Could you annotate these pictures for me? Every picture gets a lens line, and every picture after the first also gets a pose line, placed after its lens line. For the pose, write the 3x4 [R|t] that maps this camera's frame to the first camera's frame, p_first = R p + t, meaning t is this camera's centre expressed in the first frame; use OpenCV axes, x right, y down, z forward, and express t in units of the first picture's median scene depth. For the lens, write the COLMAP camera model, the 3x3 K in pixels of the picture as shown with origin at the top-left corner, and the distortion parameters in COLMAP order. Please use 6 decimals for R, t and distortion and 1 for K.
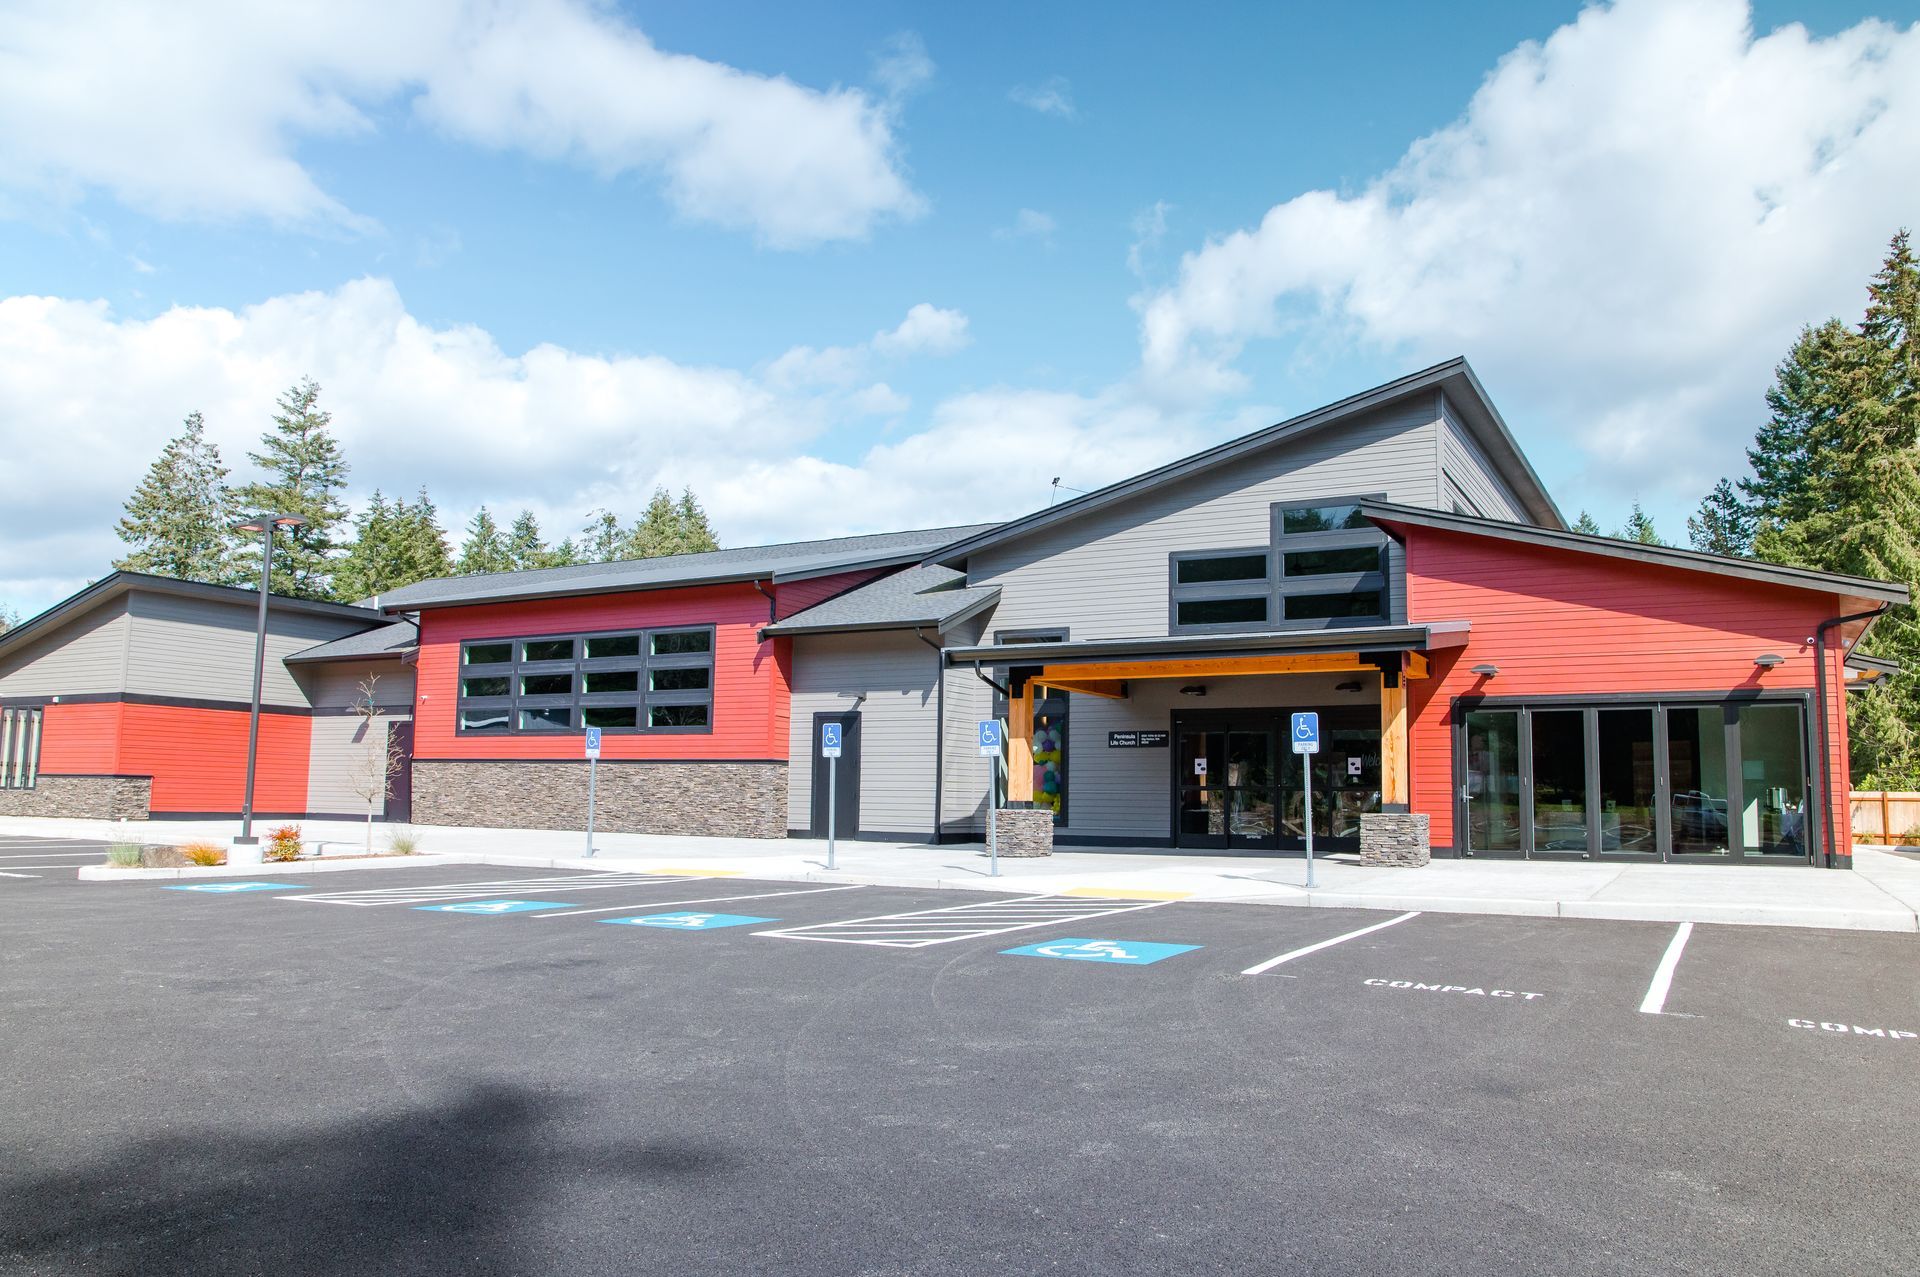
lens RADIAL K [[1421.8, 0, 960.0], [0, 1421.8, 638.5], [0, 0, 1]] dist [-0.115090, 0.097186]
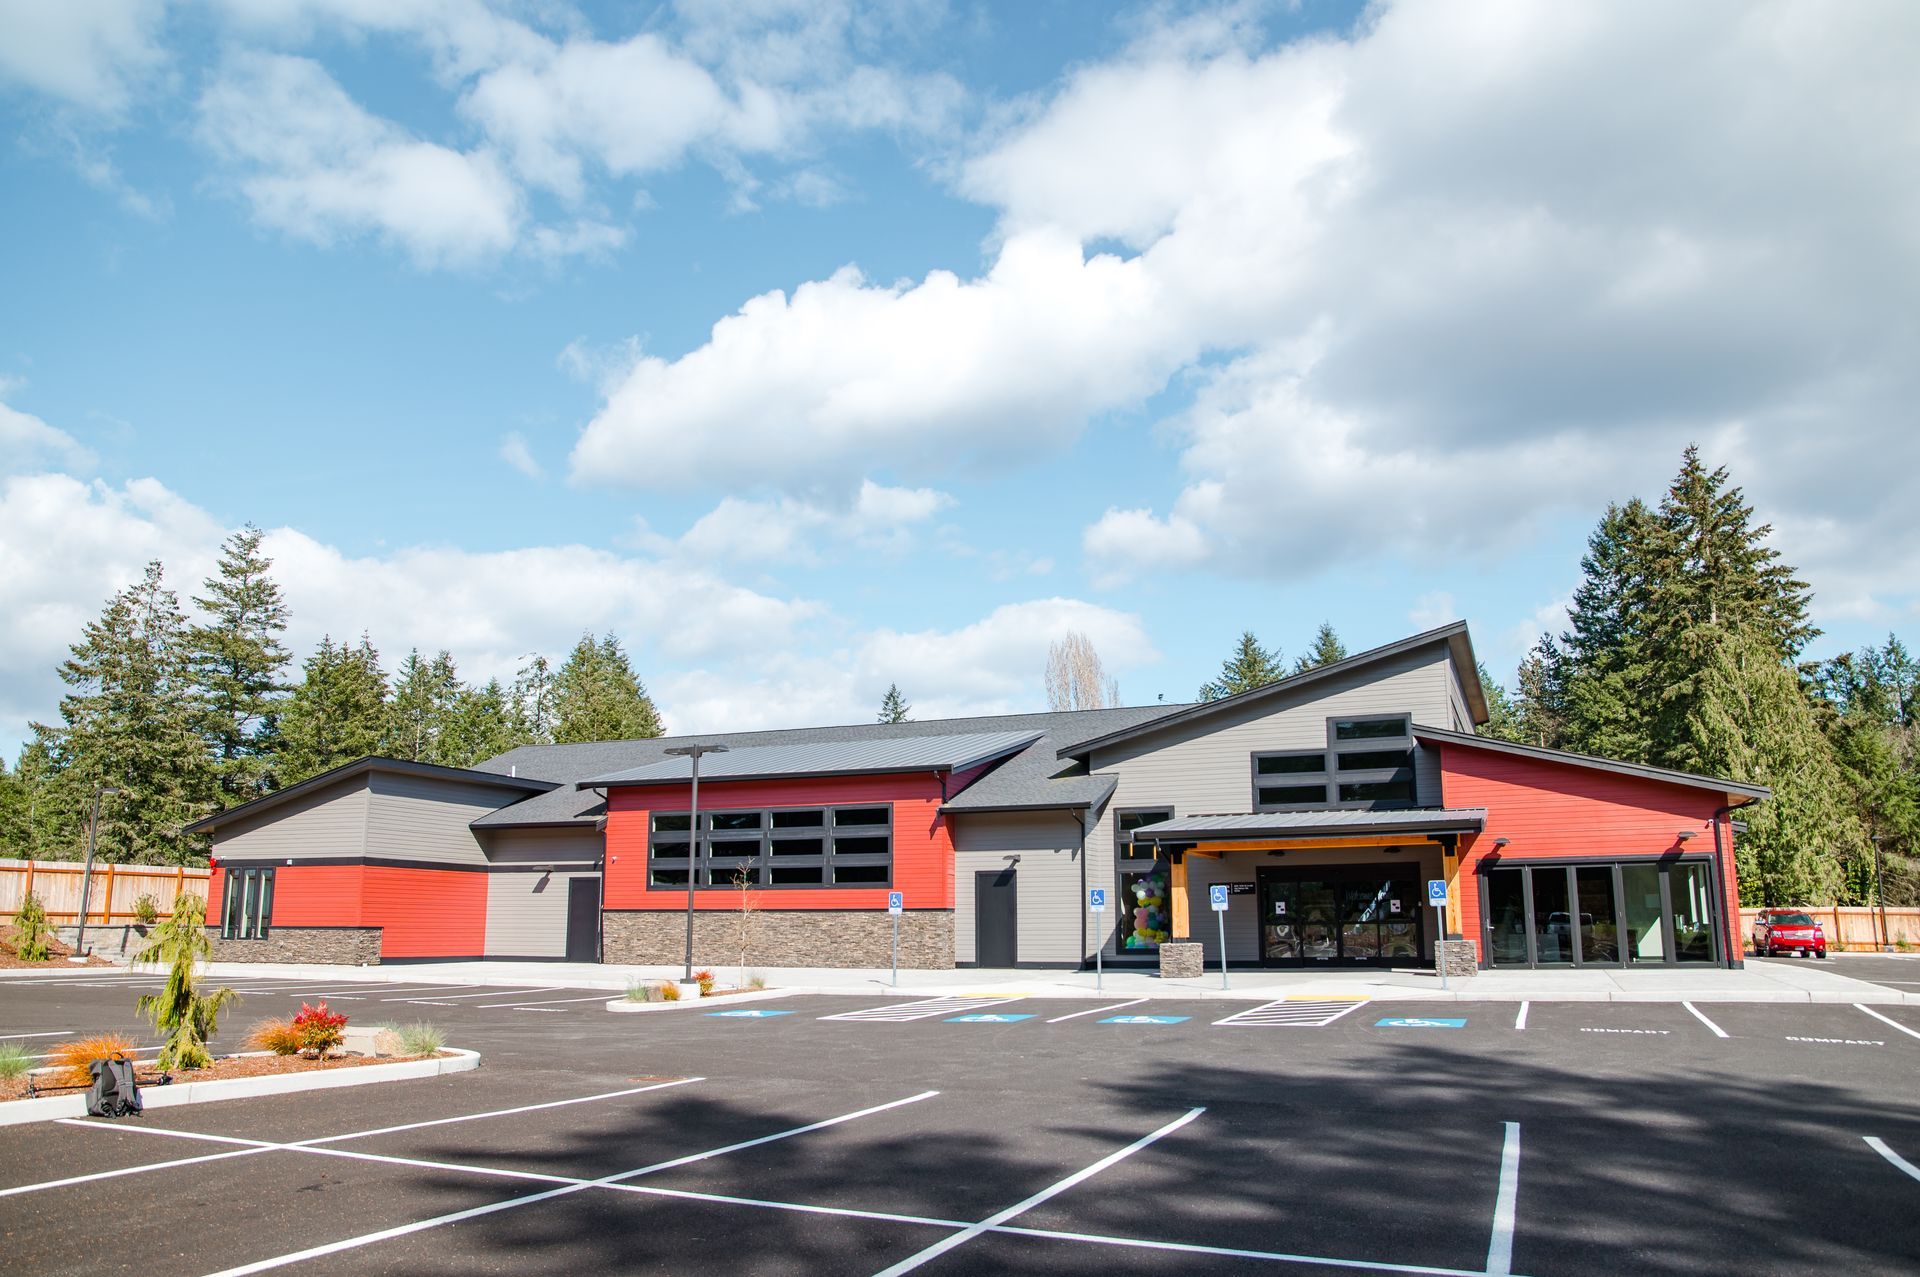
lens RADIAL K [[1421.8, 0, 960.0], [0, 1421.8, 638.5], [0, 0, 1]] dist [-0.115090, 0.097186]
pose [[0.992006, 0.006696, 0.126010, -0.251412], [0.004024, 0.996405, -0.084626, -0.045096], [-0.126123, 0.084456, 0.988413, -0.270907]]
